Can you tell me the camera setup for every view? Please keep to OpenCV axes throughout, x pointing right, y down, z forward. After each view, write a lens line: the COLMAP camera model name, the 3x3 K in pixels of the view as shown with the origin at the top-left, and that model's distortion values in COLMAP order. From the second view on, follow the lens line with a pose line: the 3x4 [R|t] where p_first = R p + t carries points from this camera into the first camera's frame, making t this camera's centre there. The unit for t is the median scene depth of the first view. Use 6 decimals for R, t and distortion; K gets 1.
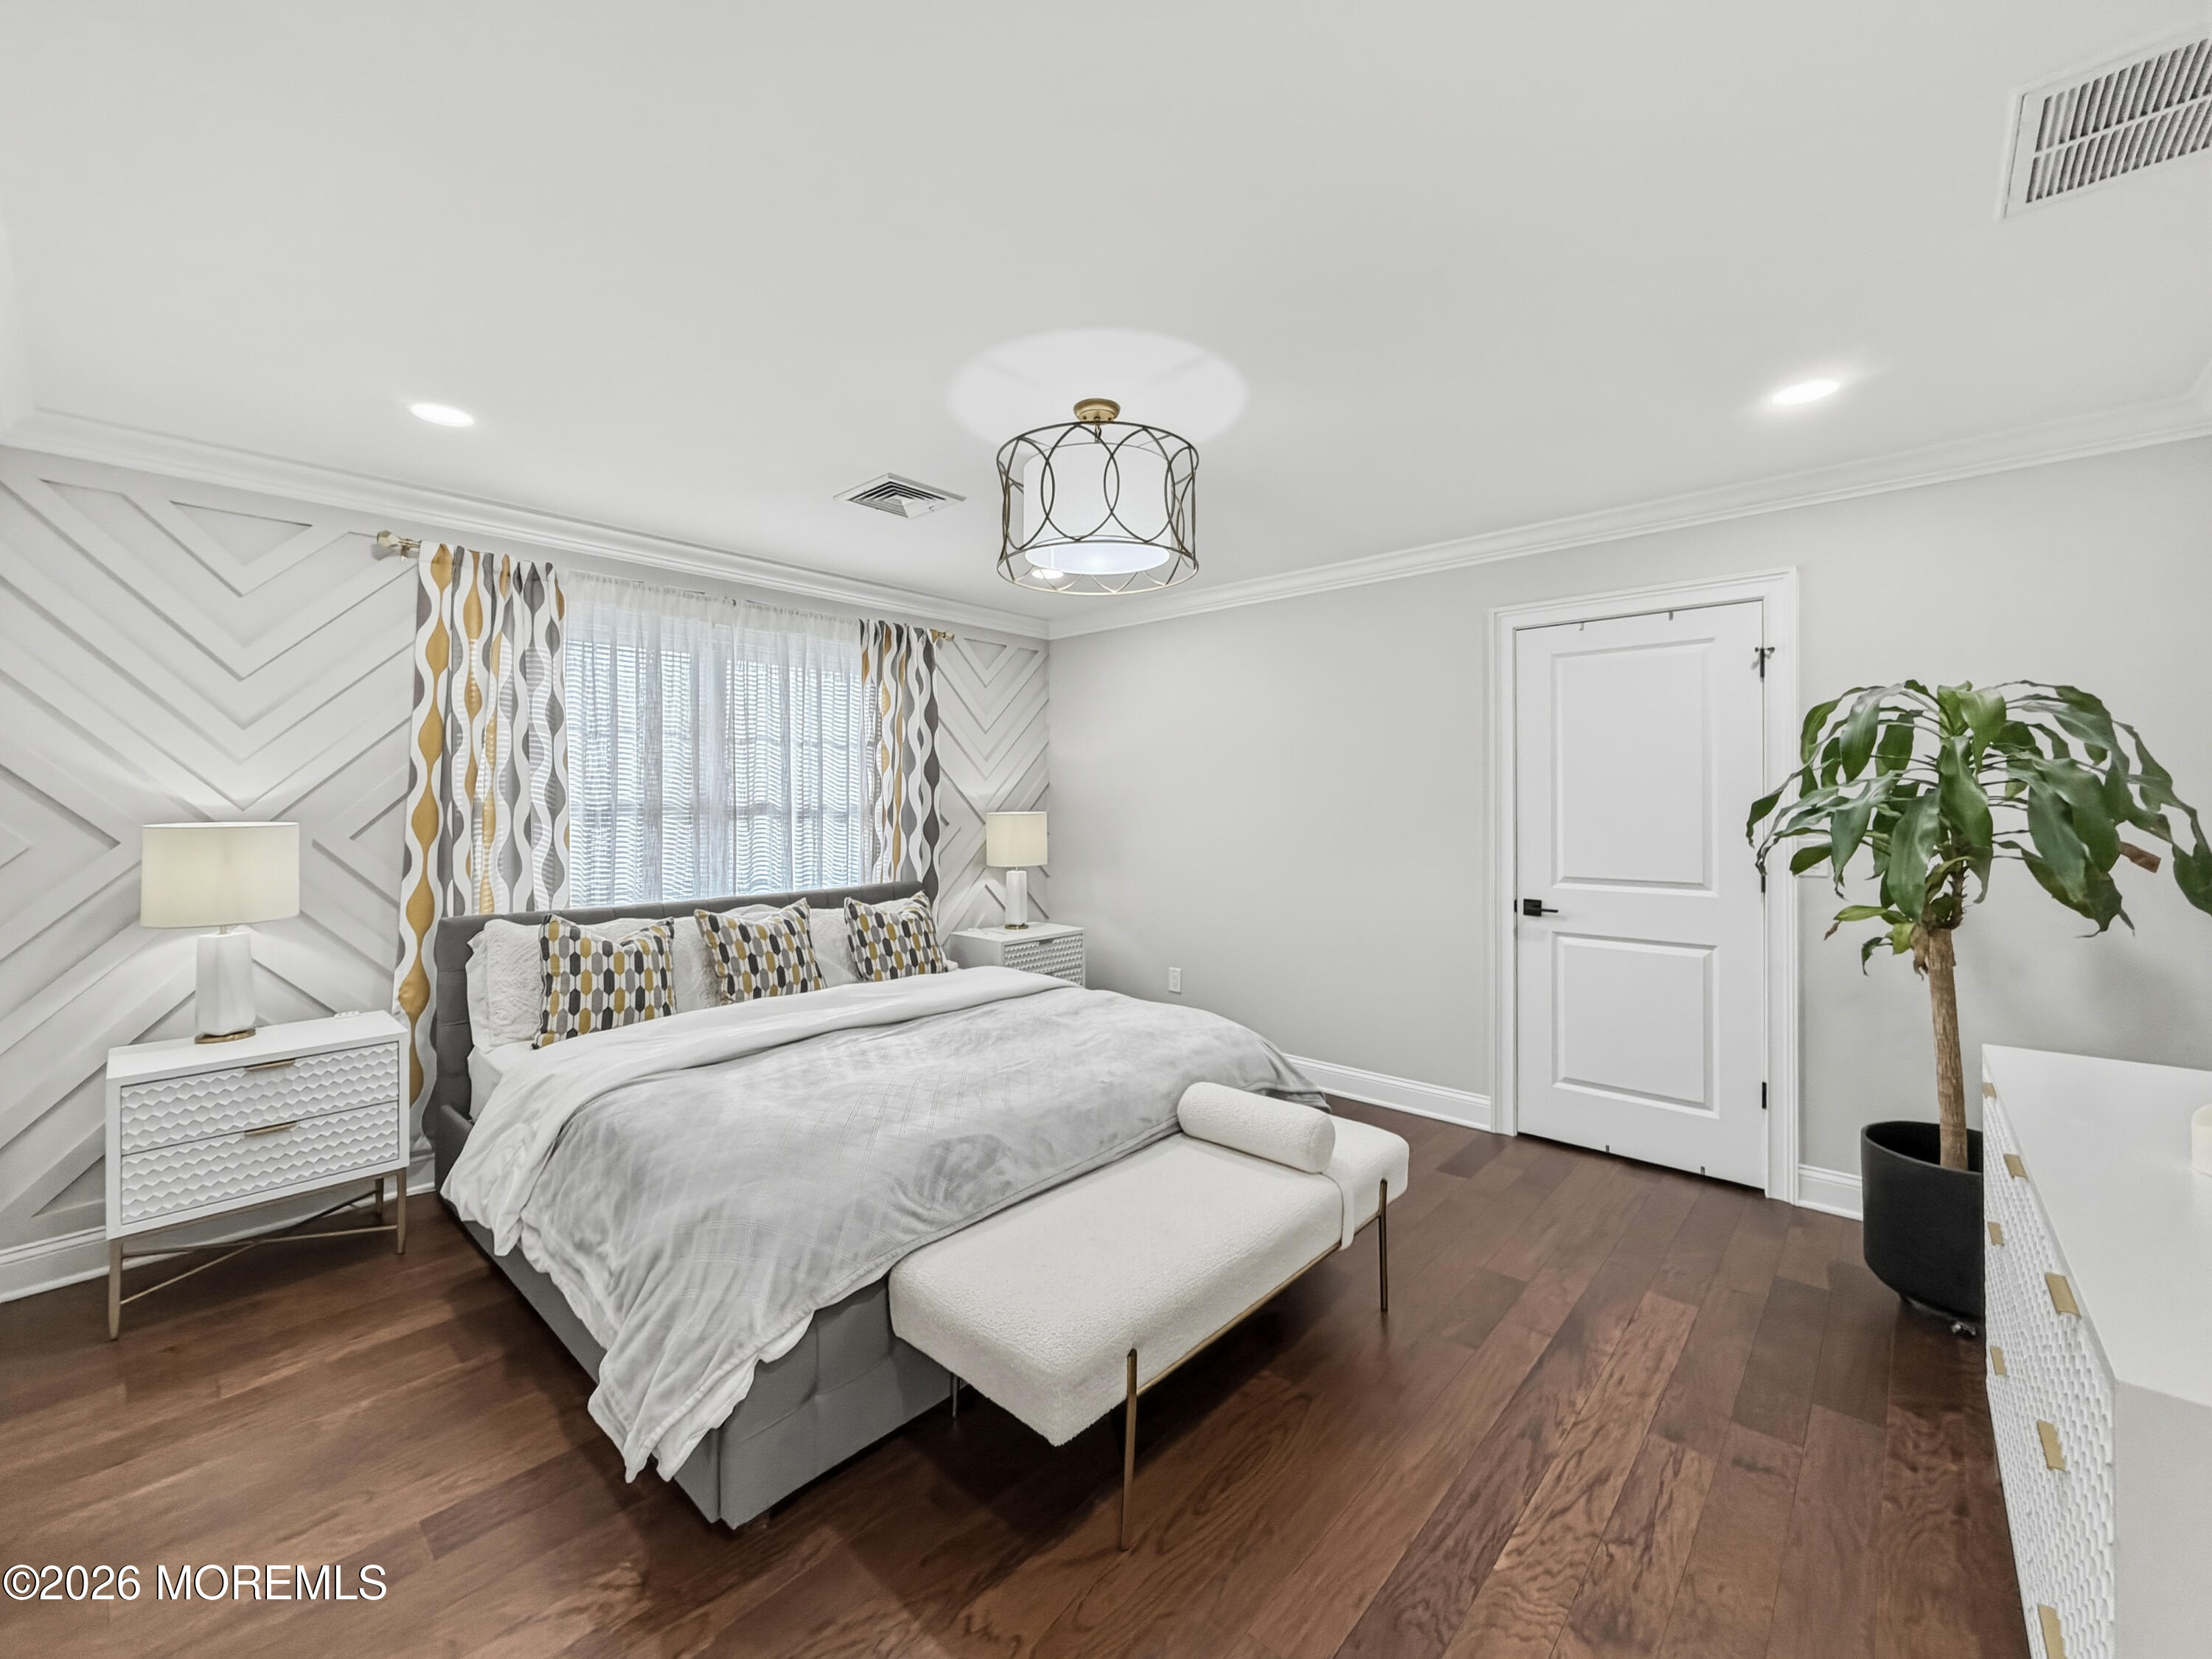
lens RADIAL K [[892.9, 0, 1100.5], [0, 892.9, 817.5], [0, 0, 1]] dist [0.005276, -0.000326]
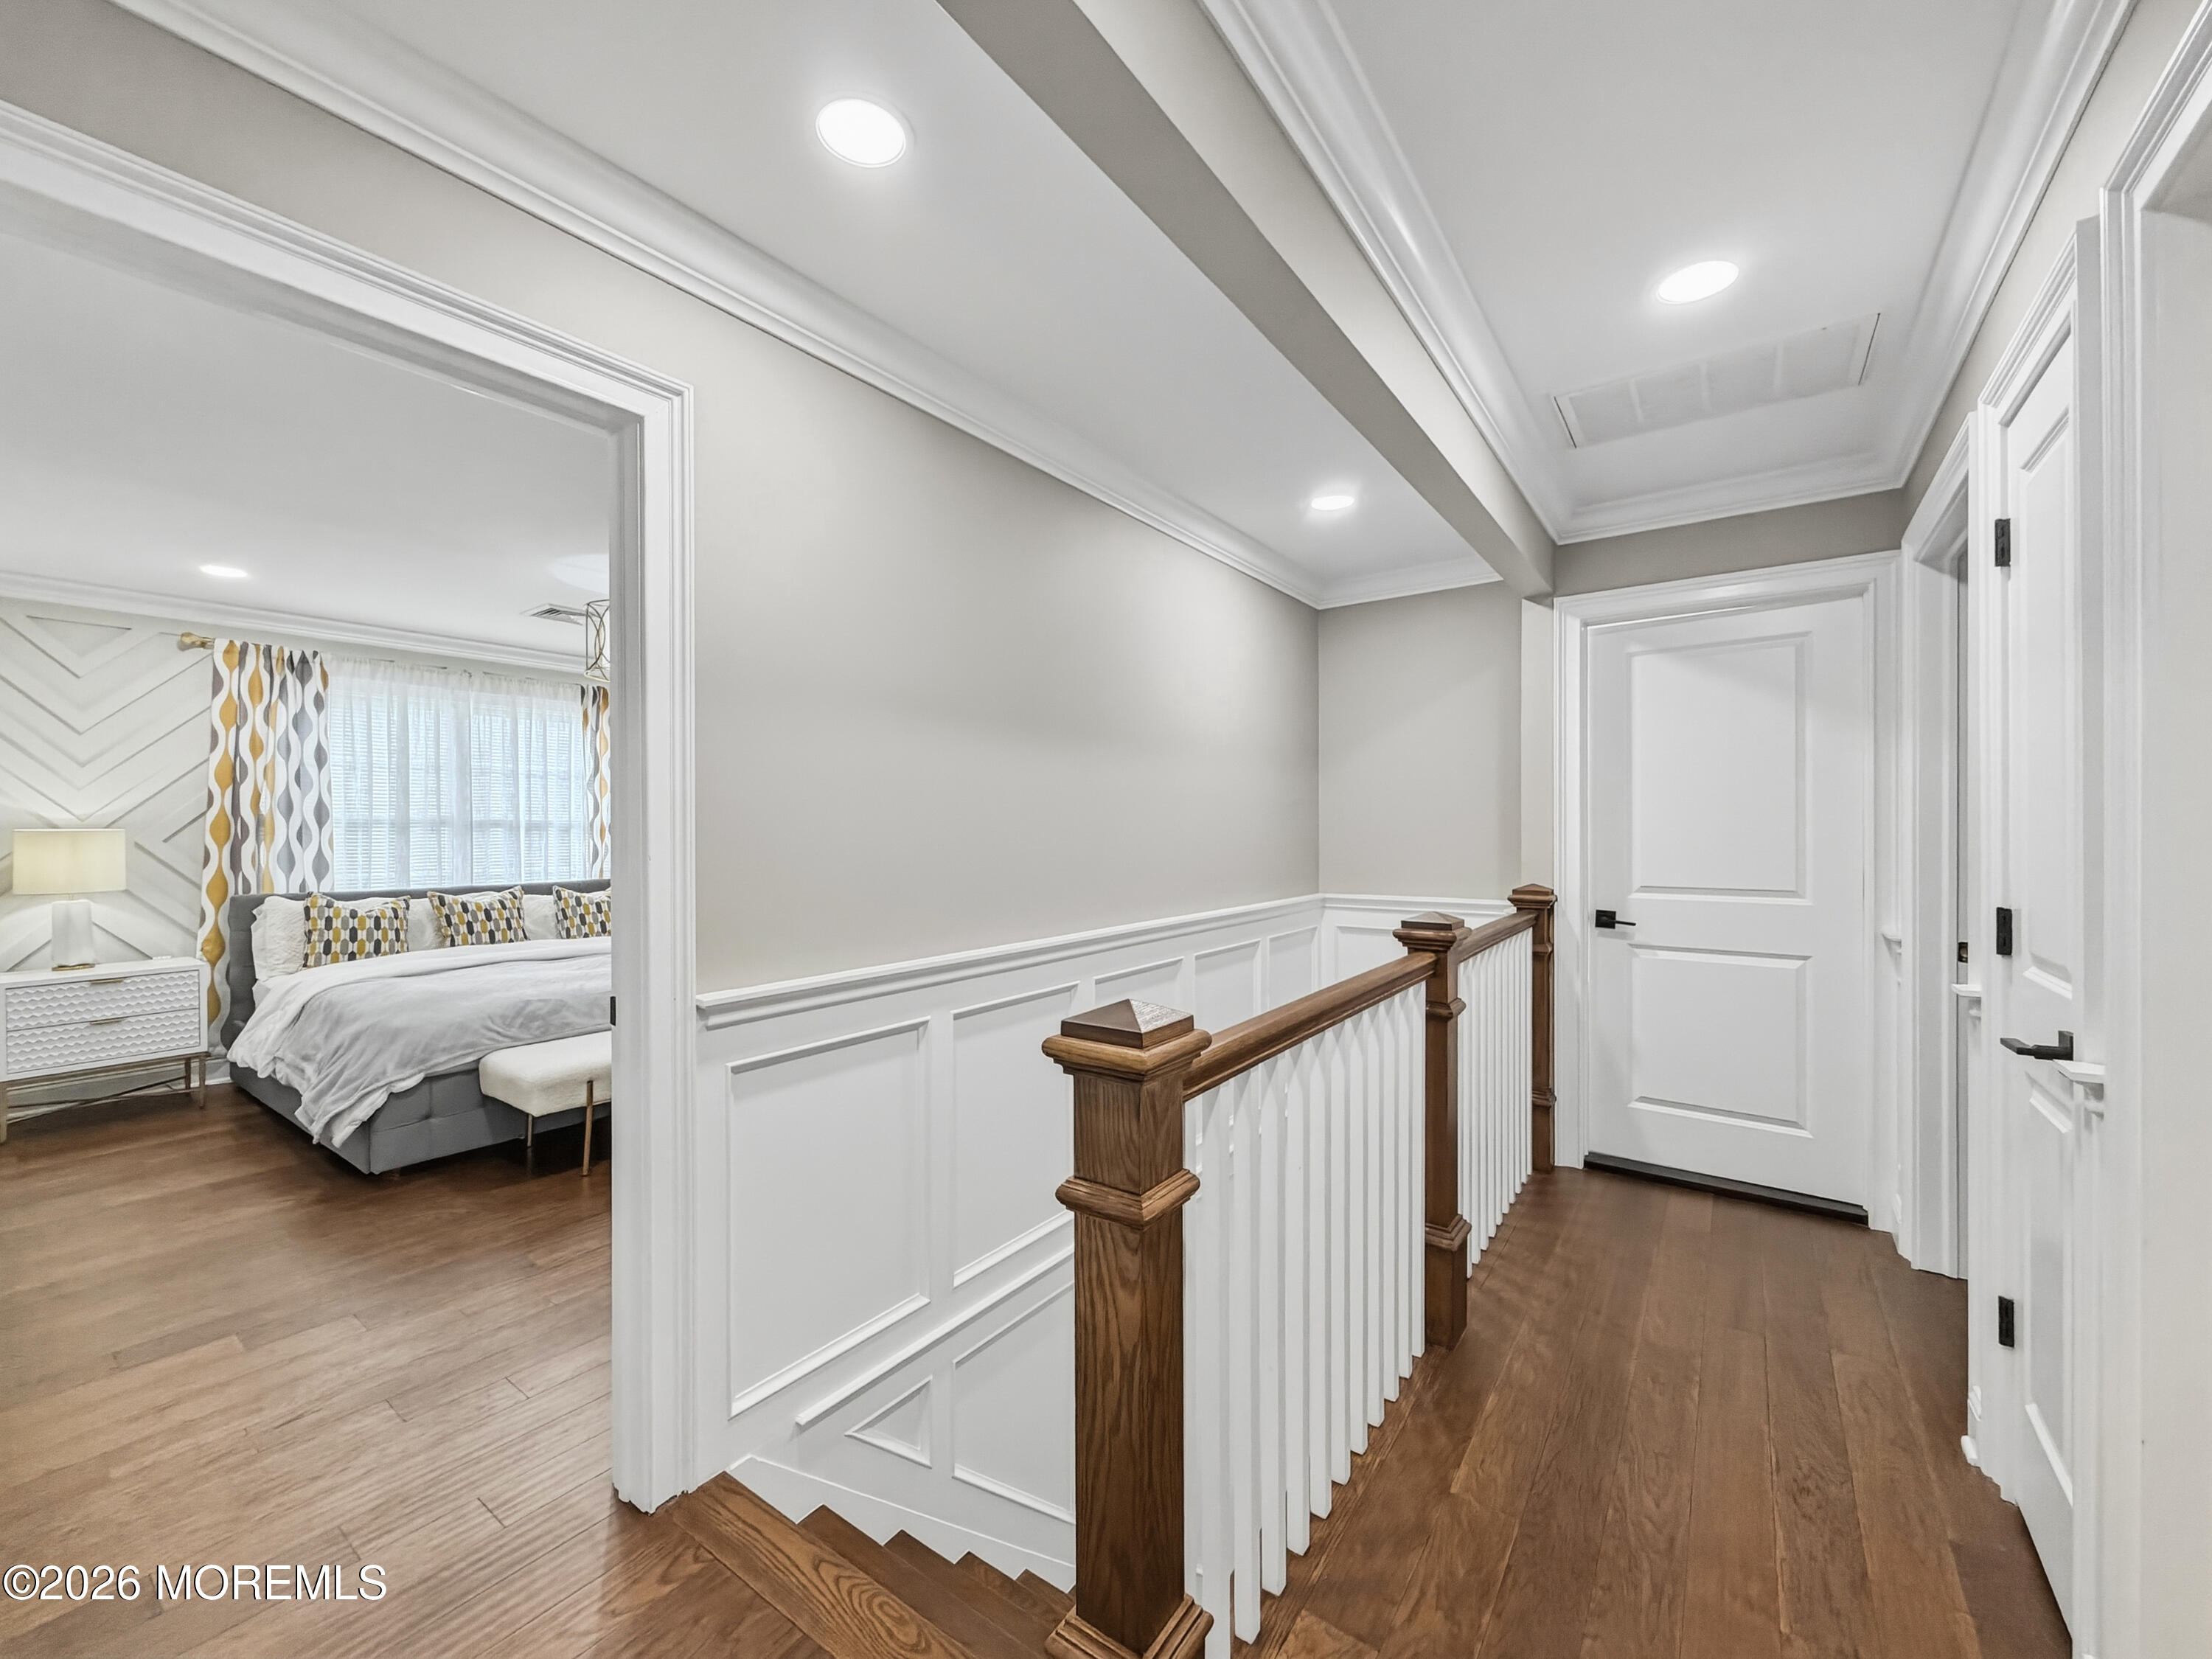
lens RADIAL K [[885.1, 0, 1101.3], [0, 885.1, 849.4], [0, 0, 1]] dist [0.001330, 0.000661]
pose [[0.993854, -0.004889, 0.110589, 0.522909], [0.004287, 0.999975, 0.005678, 0.034379], [-0.110614, -0.005169, 0.993850, -0.606836]]
